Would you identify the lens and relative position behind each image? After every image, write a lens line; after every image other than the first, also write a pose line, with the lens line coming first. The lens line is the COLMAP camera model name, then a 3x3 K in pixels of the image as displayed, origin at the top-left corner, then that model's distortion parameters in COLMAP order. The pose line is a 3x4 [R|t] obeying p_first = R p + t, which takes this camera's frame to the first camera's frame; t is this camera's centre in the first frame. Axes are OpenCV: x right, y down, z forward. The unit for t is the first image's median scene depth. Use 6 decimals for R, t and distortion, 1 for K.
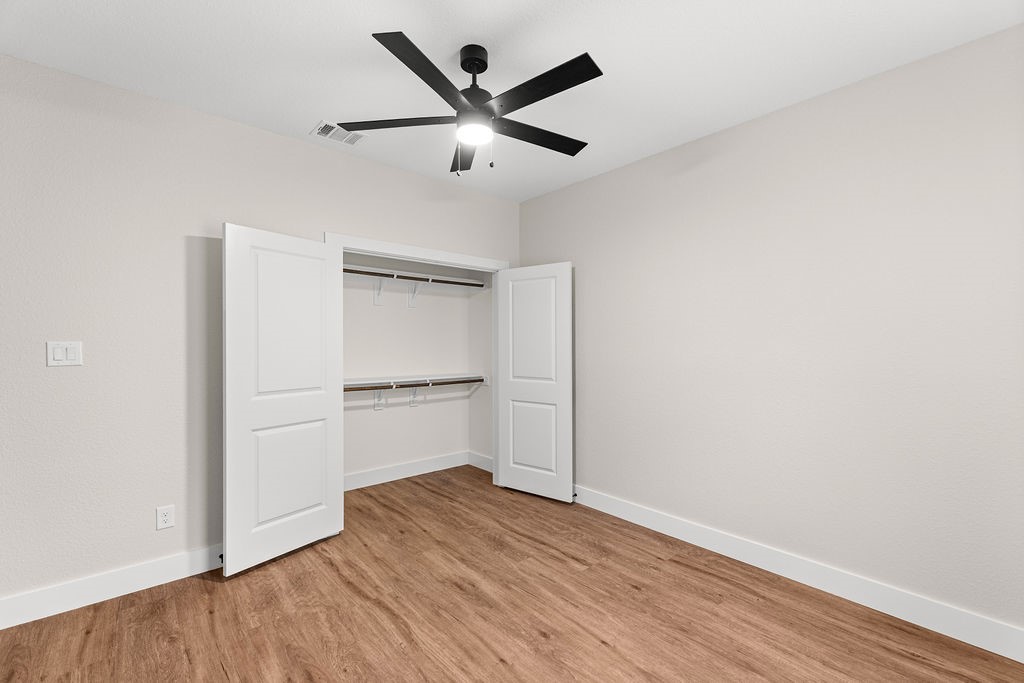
lens RADIAL K [[441.0, 0, 513.7], [0, 441.0, 340.8], [0, 0, 1]] dist [-0.000297, 0.000412]
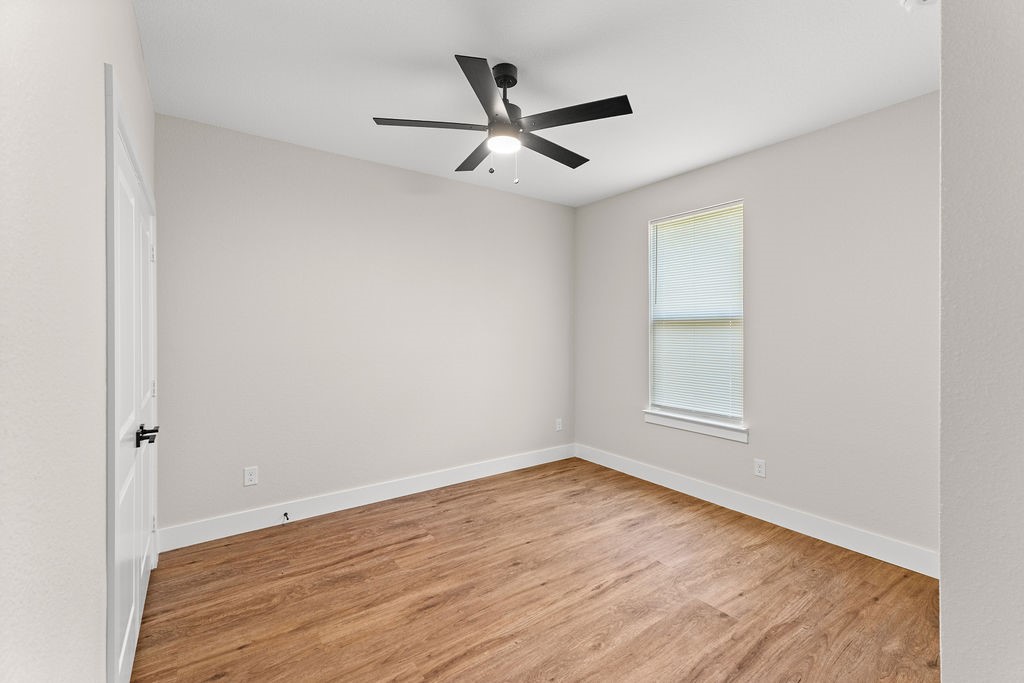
lens RADIAL K [[441.0, 0, 513.8], [0, 441.0, 335.2], [0, 0, 1]] dist [-0.000297, 0.000412]
pose [[0.092796, -0.016268, 0.995552, -0.936668], [-0.004524, 0.999849, 0.016760, -0.014972], [-0.995675, -0.006060, 0.092709, 0.699417]]
